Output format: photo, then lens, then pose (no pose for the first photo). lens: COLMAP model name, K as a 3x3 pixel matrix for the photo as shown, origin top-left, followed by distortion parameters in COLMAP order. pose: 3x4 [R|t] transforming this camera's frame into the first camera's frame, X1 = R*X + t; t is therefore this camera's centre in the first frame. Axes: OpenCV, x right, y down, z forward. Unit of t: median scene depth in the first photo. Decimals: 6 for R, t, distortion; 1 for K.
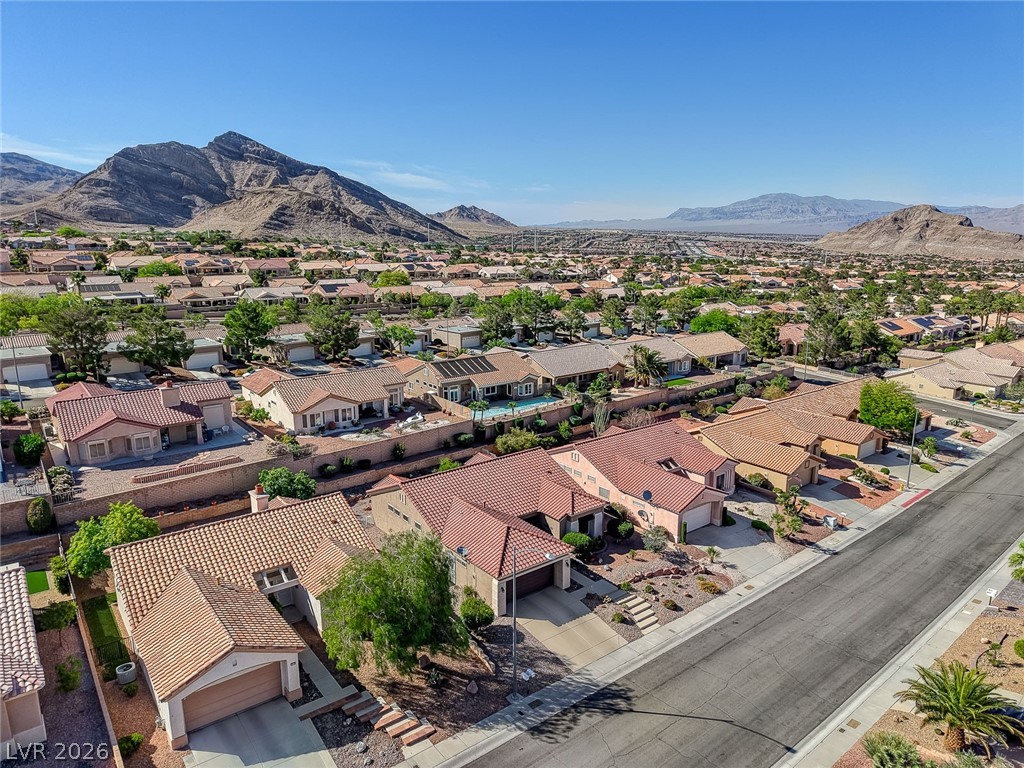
lens RADIAL K [[685.4, 0, 509.4], [0, 685.4, 385.2], [0, 0, 1]] dist [0.028969, -0.029969]
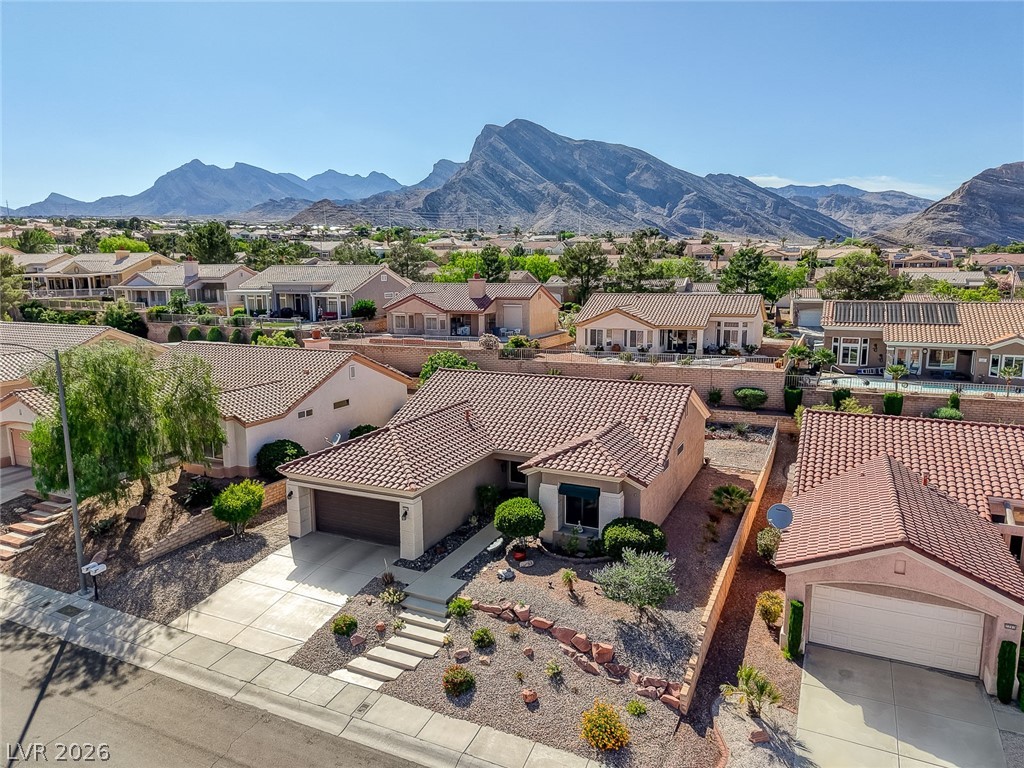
lens RADIAL K [[687.0, 0, 508.7], [0, 687.0, 388.5], [0, 0, 1]] dist [0.021106, -0.024488]
pose [[0.454621, 0.154795, -0.877130, 0.289491], [-0.190505, 0.978892, 0.074014, 0.051565], [0.870073, 0.133450, 0.474515, 0.391176]]
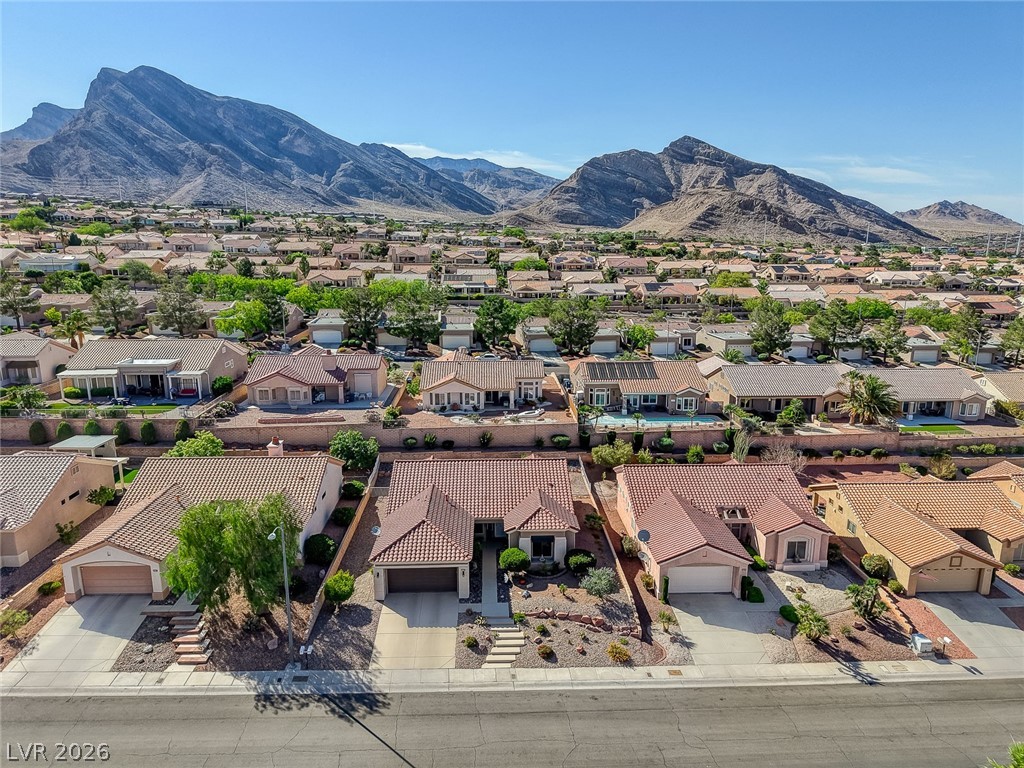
lens RADIAL K [[685.4, 0, 509.4], [0, 685.4, 385.2], [0, 0, 1]] dist [0.028969, -0.029969]
pose [[0.813361, 0.129634, -0.567132, 0.316850], [-0.129972, 0.990708, 0.040053, -0.022543], [0.567054, 0.041133, 0.822653, 0.116771]]
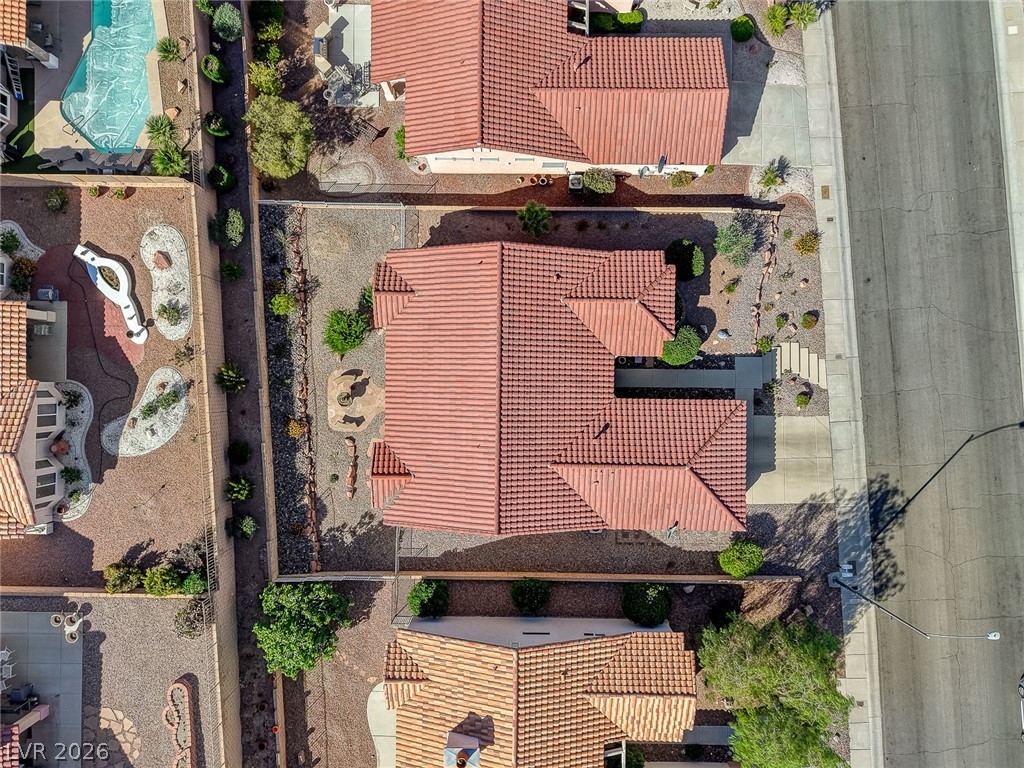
lens RADIAL K [[685.4, 0, 509.4], [0, 685.4, 385.2], [0, 0, 1]] dist [0.028969, -0.029969]
pose [[0.615573, -0.788050, -0.006787, -0.021484], [0.183045, 0.134596, 0.973847, -0.265764], [-0.766527, -0.600717, 0.227102, 0.508801]]
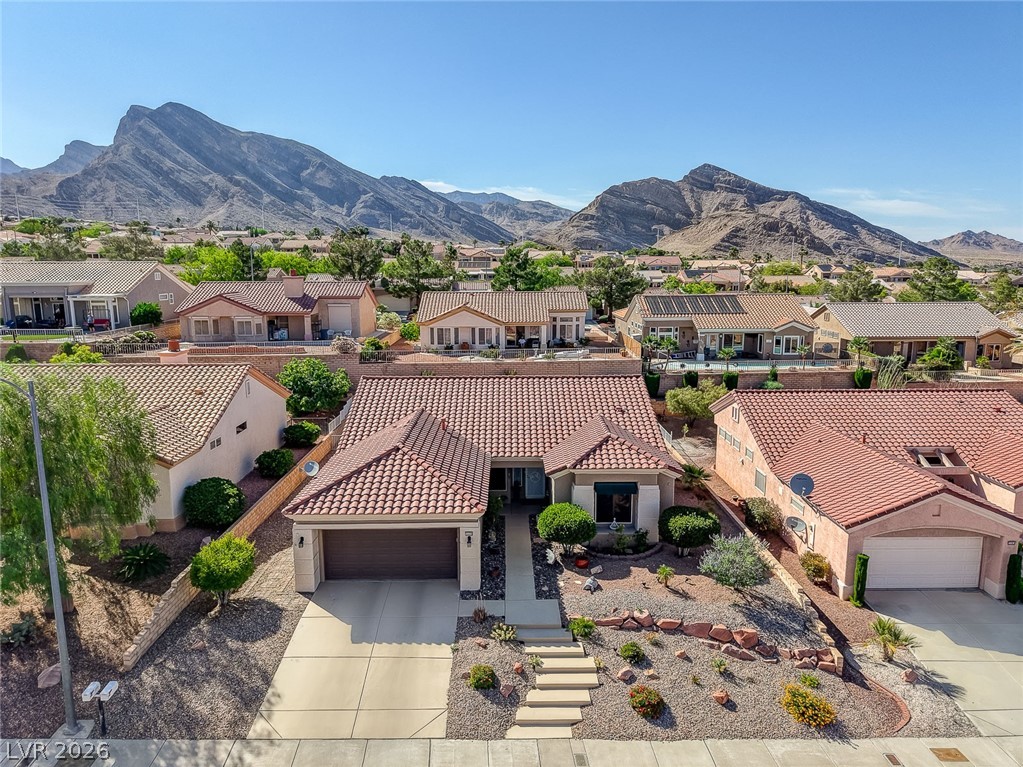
lens RADIAL K [[686.3, 0, 508.2], [0, 686.3, 388.0], [0, 0, 1]] dist [0.021106, -0.024488]
pose [[0.796947, 0.106438, -0.594598, 0.188893], [-0.131421, 0.991326, 0.001310, 0.073216], [0.589580, 0.077098, 0.804022, 0.302436]]
